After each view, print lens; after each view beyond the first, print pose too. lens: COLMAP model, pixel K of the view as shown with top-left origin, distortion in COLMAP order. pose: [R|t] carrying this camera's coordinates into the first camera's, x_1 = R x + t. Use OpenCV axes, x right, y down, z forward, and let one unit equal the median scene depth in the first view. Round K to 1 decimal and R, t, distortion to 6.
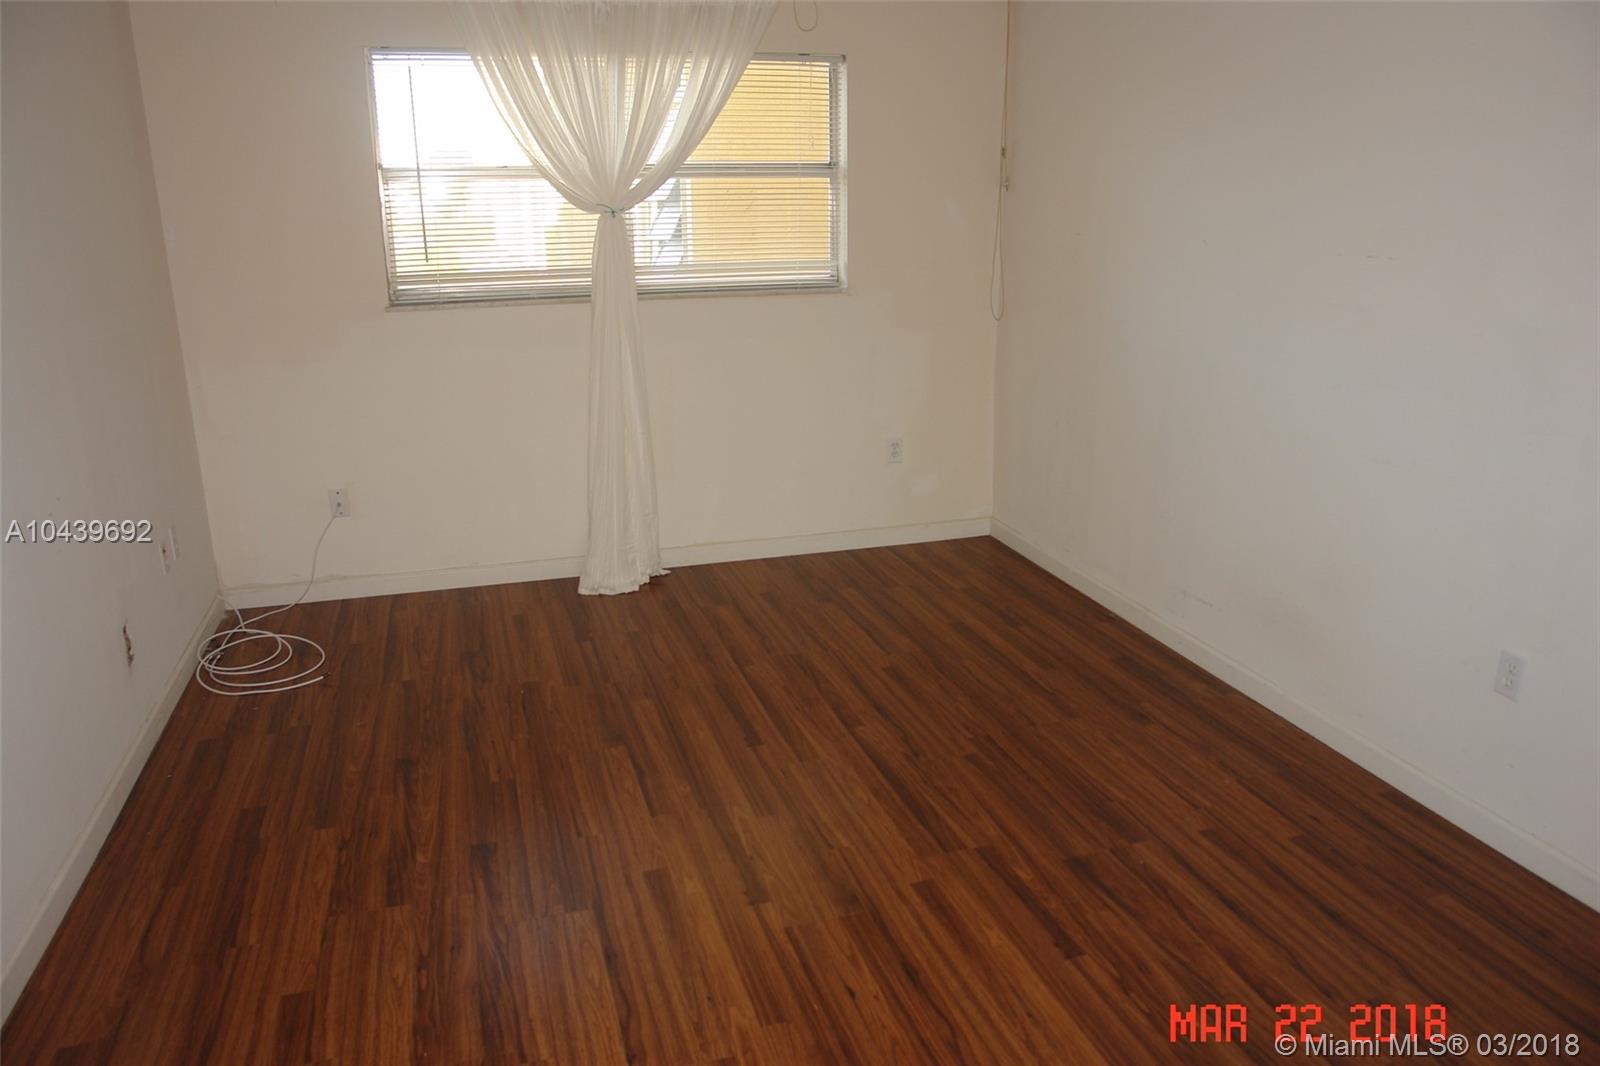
lens RADIAL K [[1116.5, 0, 800.6], [0, 1116.5, 533.1], [0, 0, 1]] dist [-0.093392, 0.055454]
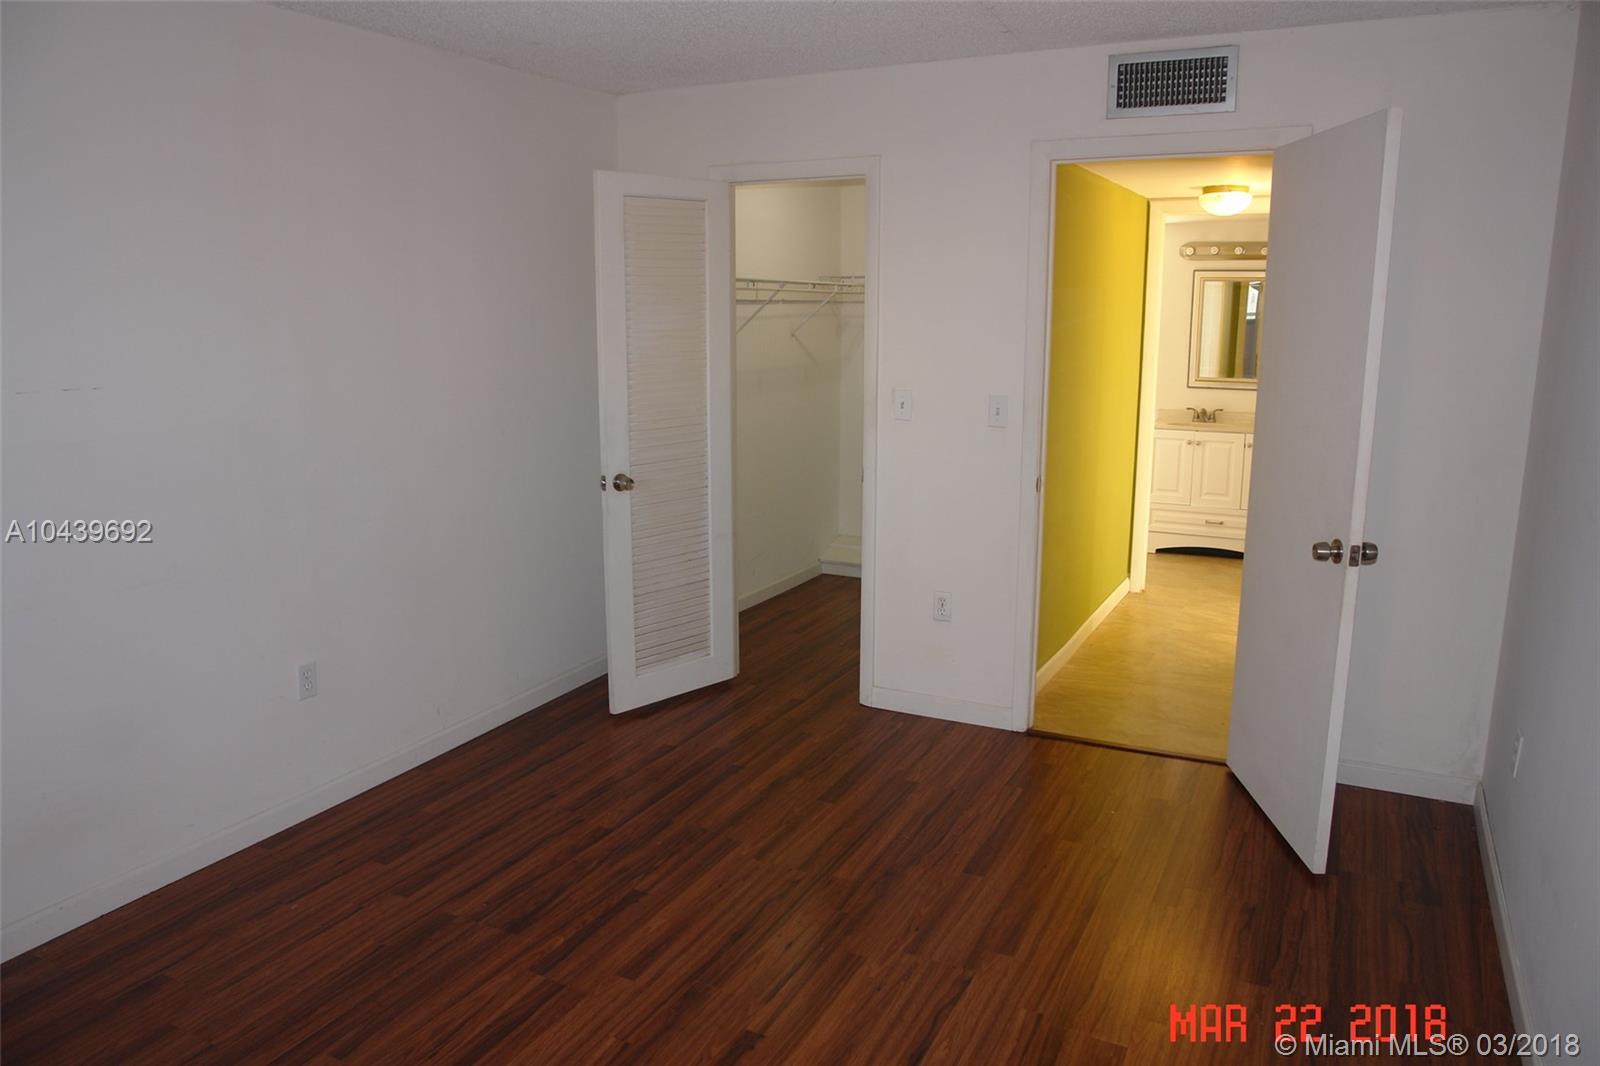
lens RADIAL K [[1116.5, 0, 801.3], [0, 1116.5, 533.3], [0, 0, 1]] dist [-0.093392, 0.055454]
pose [[-0.714751, -0.131867, 0.686835, -0.708684], [0.206556, 0.898454, 0.387447, -0.452303], [-0.668181, 0.418798, -0.614933, 1.450859]]
